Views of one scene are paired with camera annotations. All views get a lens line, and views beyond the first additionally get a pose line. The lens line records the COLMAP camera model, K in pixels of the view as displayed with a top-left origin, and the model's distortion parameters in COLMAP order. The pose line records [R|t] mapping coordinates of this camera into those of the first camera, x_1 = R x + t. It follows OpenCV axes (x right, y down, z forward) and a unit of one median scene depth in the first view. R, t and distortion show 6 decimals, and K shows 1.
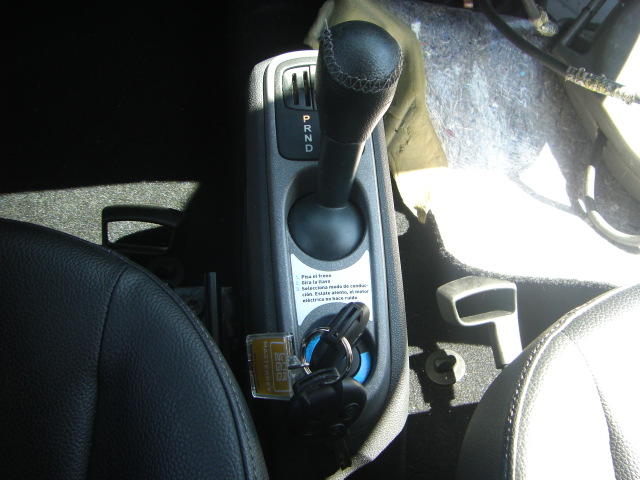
lens RADIAL K [[723.3, 0, 362.7], [0, 723.3, 228.0], [0, 0, 1]] dist [-0.195104, 0.158031]
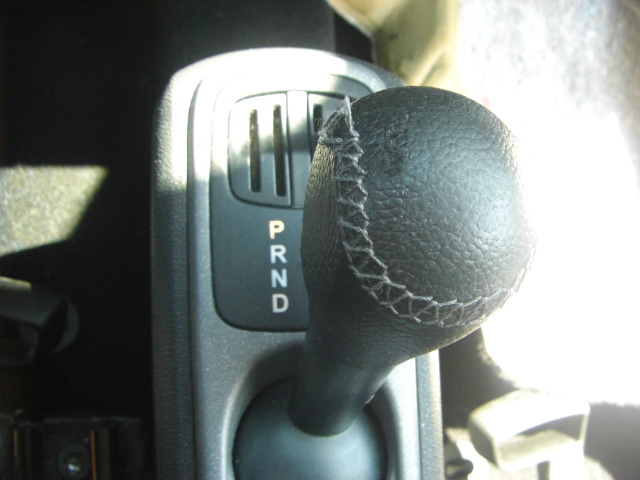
lens RADIAL K [[720.2, 0, 360.6], [0, 720.2, 240.8], [0, 0, 1]] dist [-0.182292, 0.118275]
pose [[0.996387, 0.054350, 0.065259, -0.052653], [-0.068395, 0.969051, 0.237196, -0.252856], [-0.050347, -0.240803, 0.969267, 0.530954]]
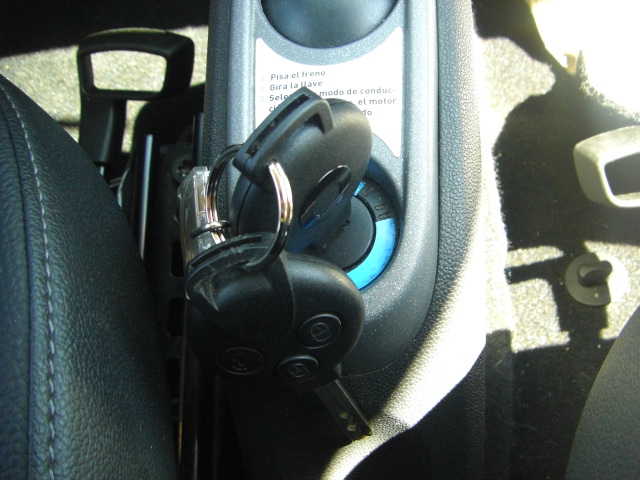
lens RADIAL K [[723.3, 0, 362.7], [0, 723.3, 228.0], [0, 0, 1]] dist [-0.195104, 0.158031]
pose [[0.964564, 0.015375, -0.263401, 0.108959], [0.009987, 0.995458, 0.094681, 0.116014], [0.263660, -0.093956, 0.960029, 0.448347]]
